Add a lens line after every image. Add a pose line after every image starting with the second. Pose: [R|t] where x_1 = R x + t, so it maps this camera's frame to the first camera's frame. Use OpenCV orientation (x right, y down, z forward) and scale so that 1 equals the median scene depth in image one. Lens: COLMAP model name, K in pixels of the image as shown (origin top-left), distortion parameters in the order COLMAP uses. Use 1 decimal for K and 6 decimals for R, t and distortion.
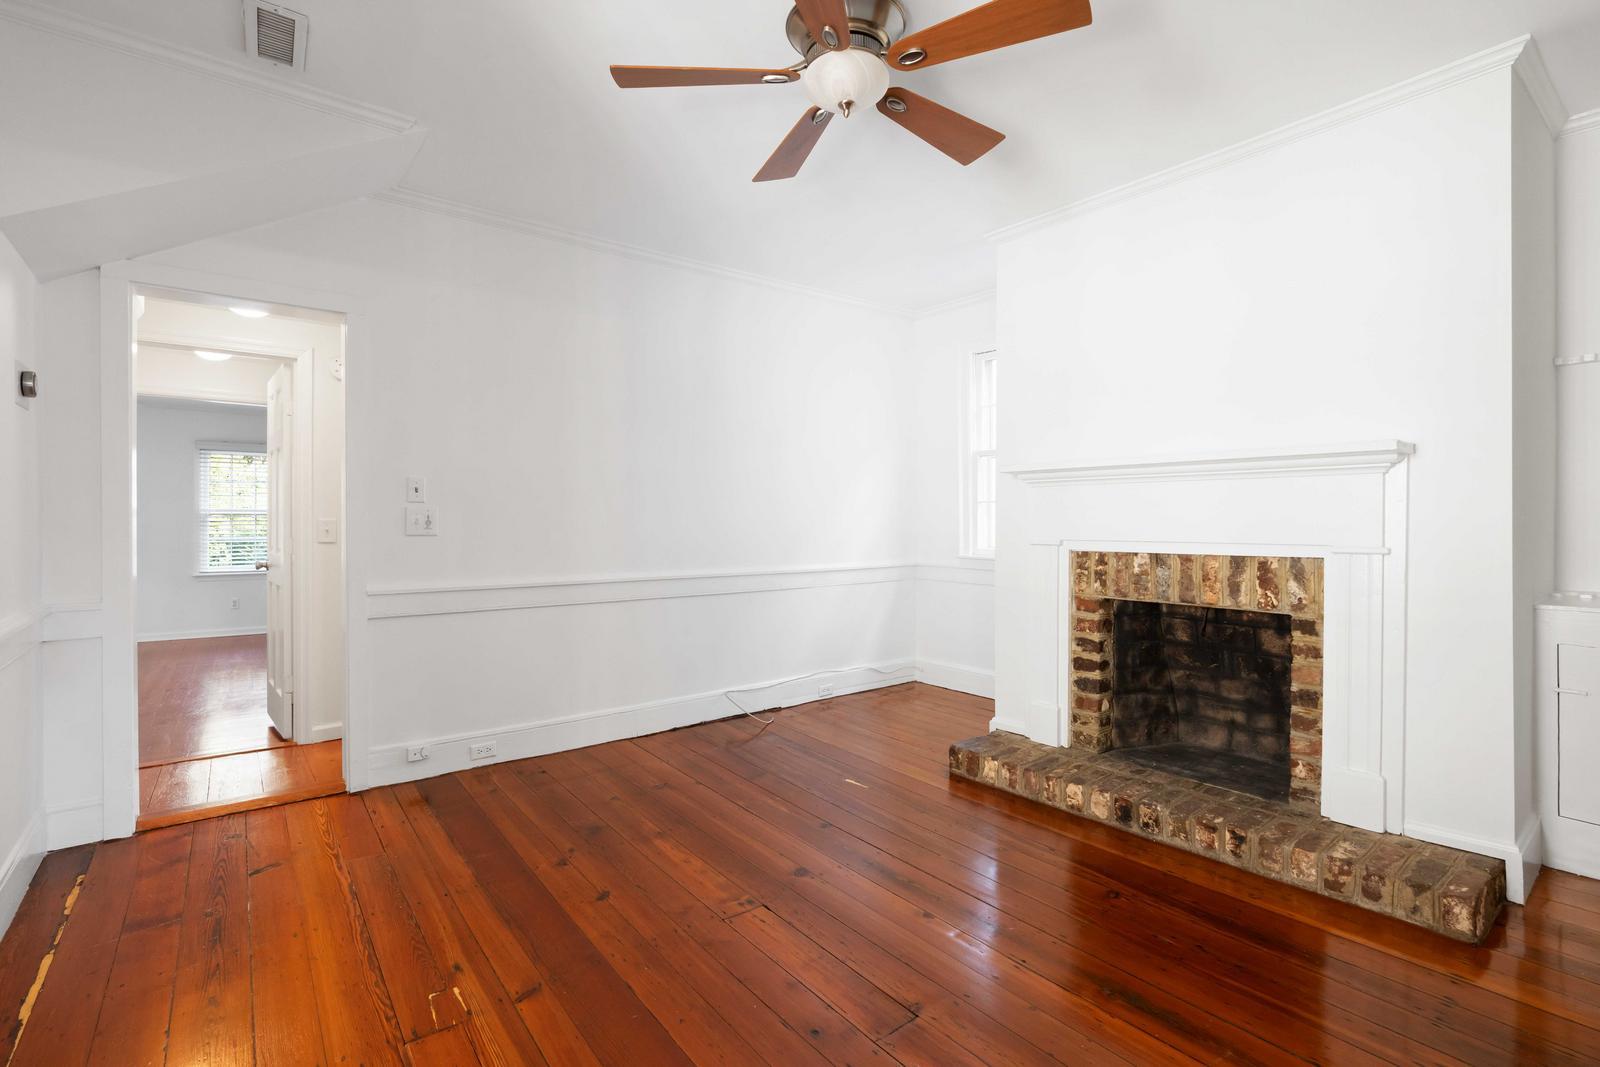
lens RADIAL K [[729.9, 0, 797.1], [0, 729.9, 524.3], [0, 0, 1]] dist [-0.010498, 0.000607]
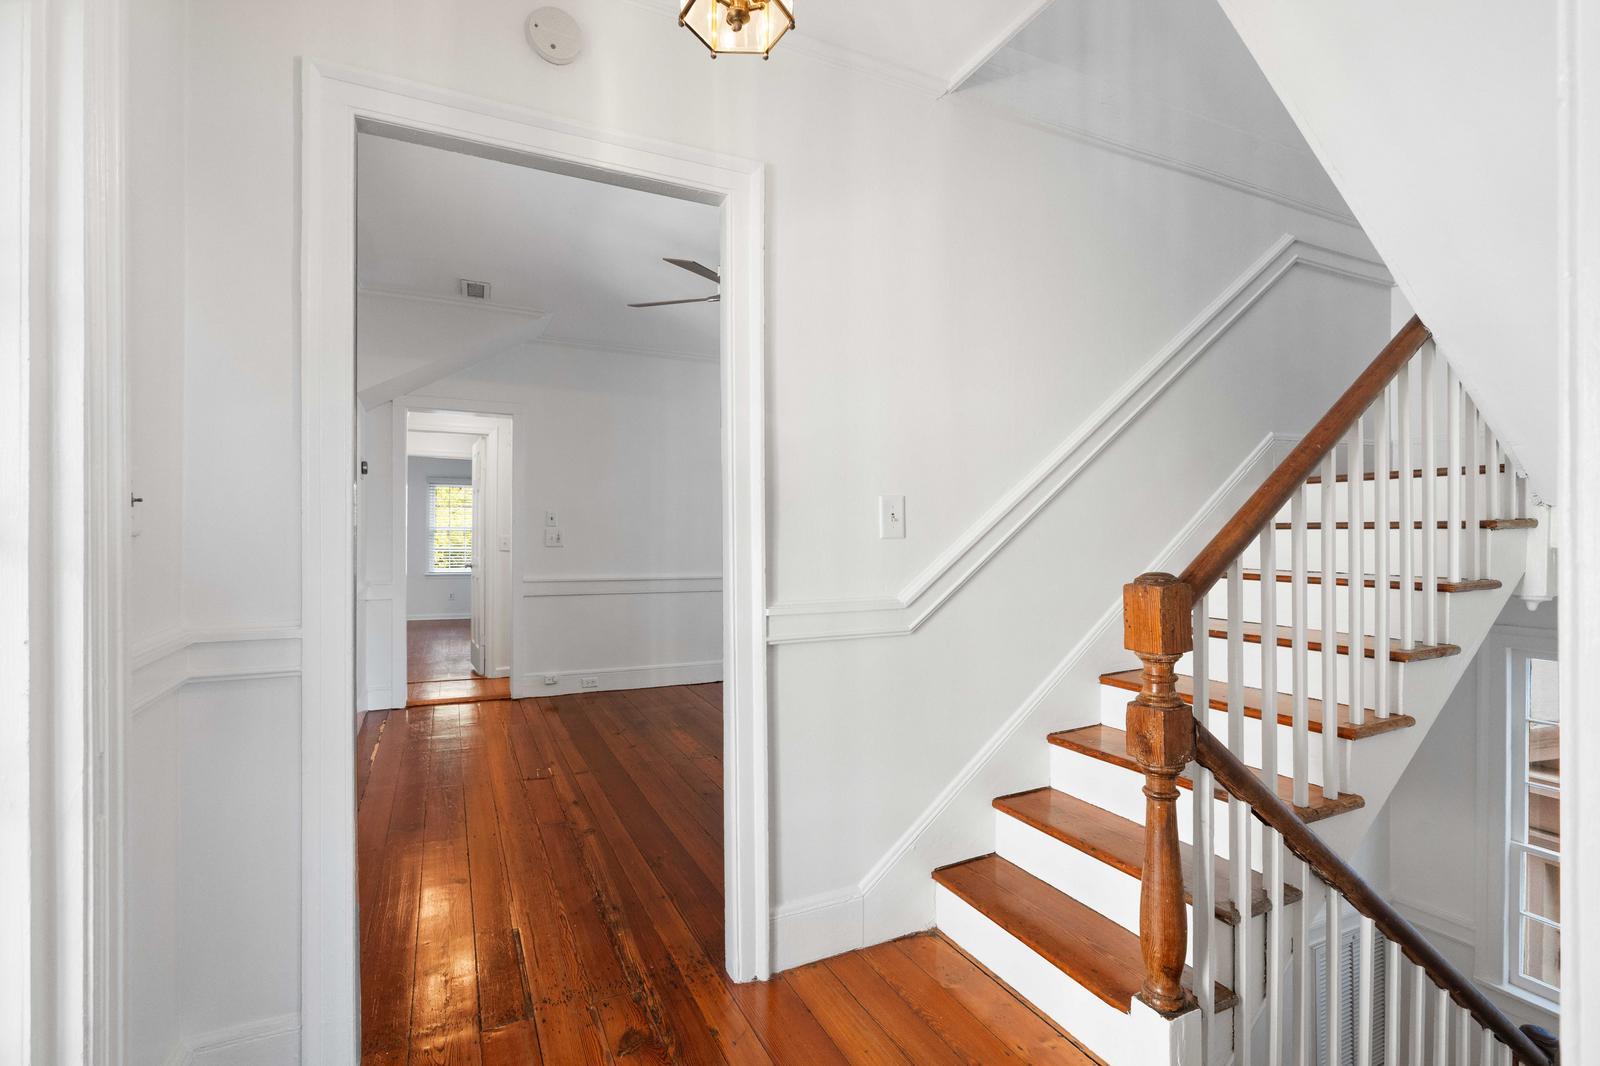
lens RADIAL K [[729.9, 0, 776.1], [0, 729.9, 534.6], [0, 0, 1]] dist [-0.010498, 0.000607]
pose [[0.972160, 0.003839, -0.234289, 0.371451], [-0.005183, 0.999973, -0.005119, -0.005427], [0.234263, 0.006191, 0.972154, -0.501643]]
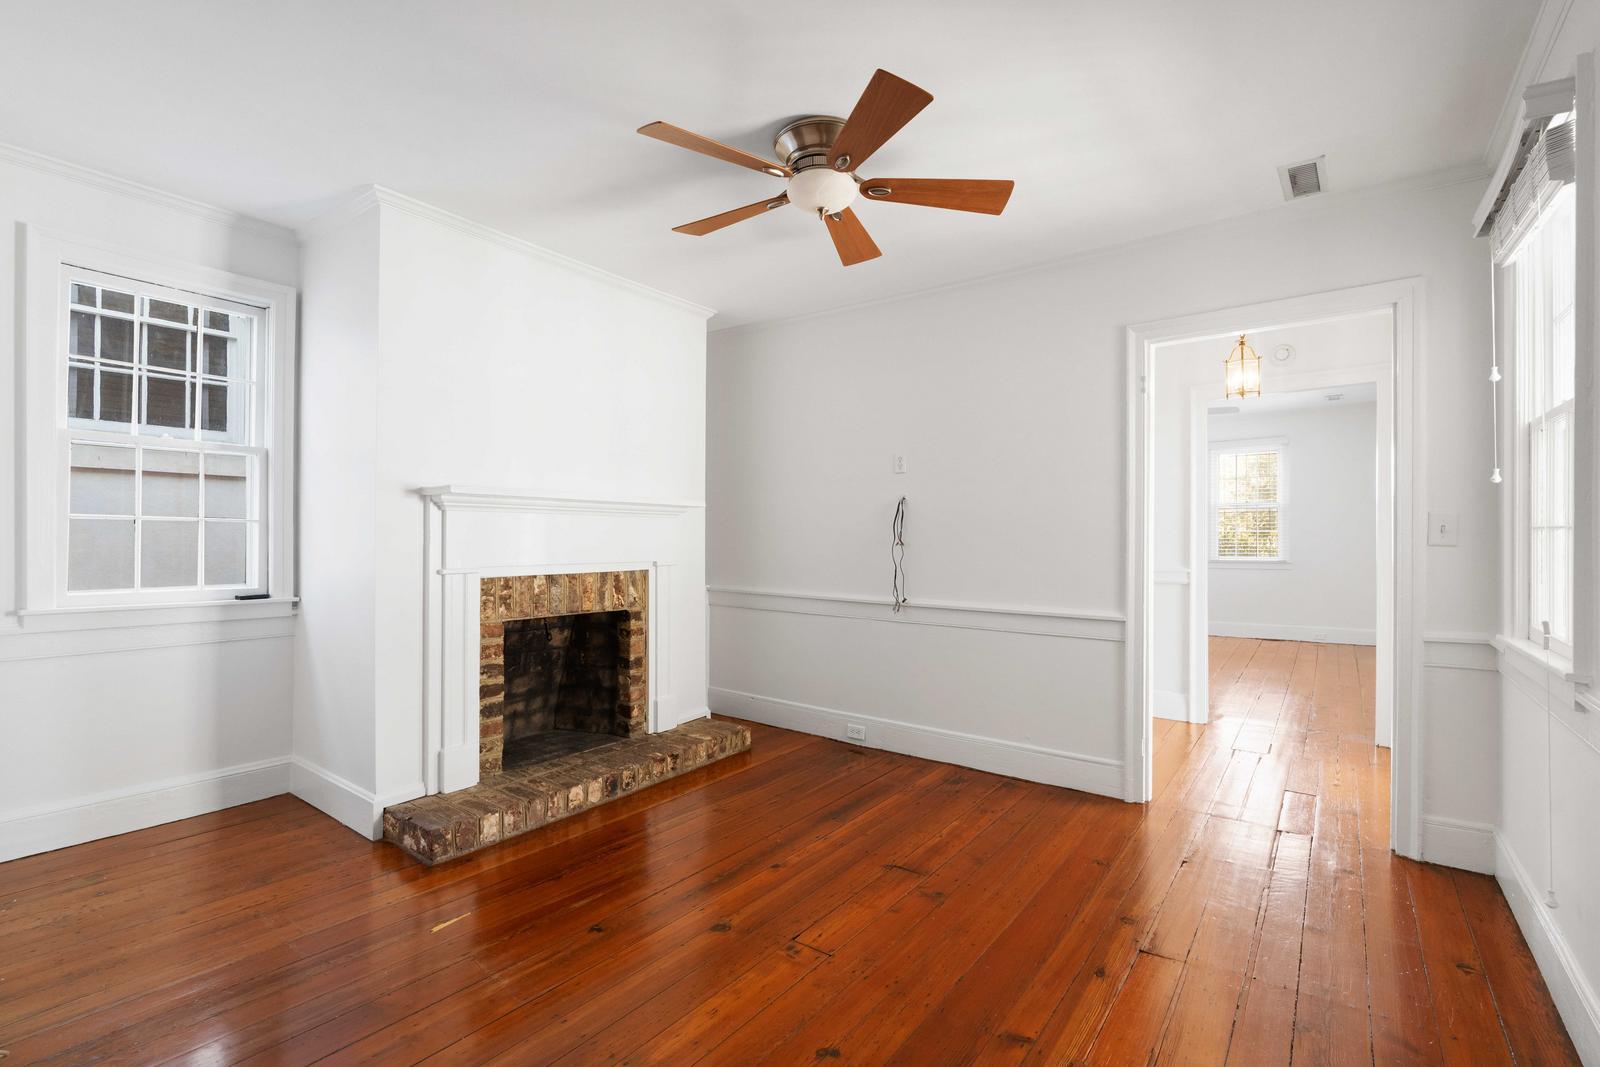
lens RADIAL K [[729.9, 0, 805.7], [0, 729.9, 533.9], [0, 0, 1]] dist [-0.010498, 0.000607]
pose [[-0.271278, 0.005939, 0.962483, -0.729569], [0.002646, 0.999982, -0.005424, -0.017608], [-0.962497, 0.001075, -0.271289, 0.905016]]
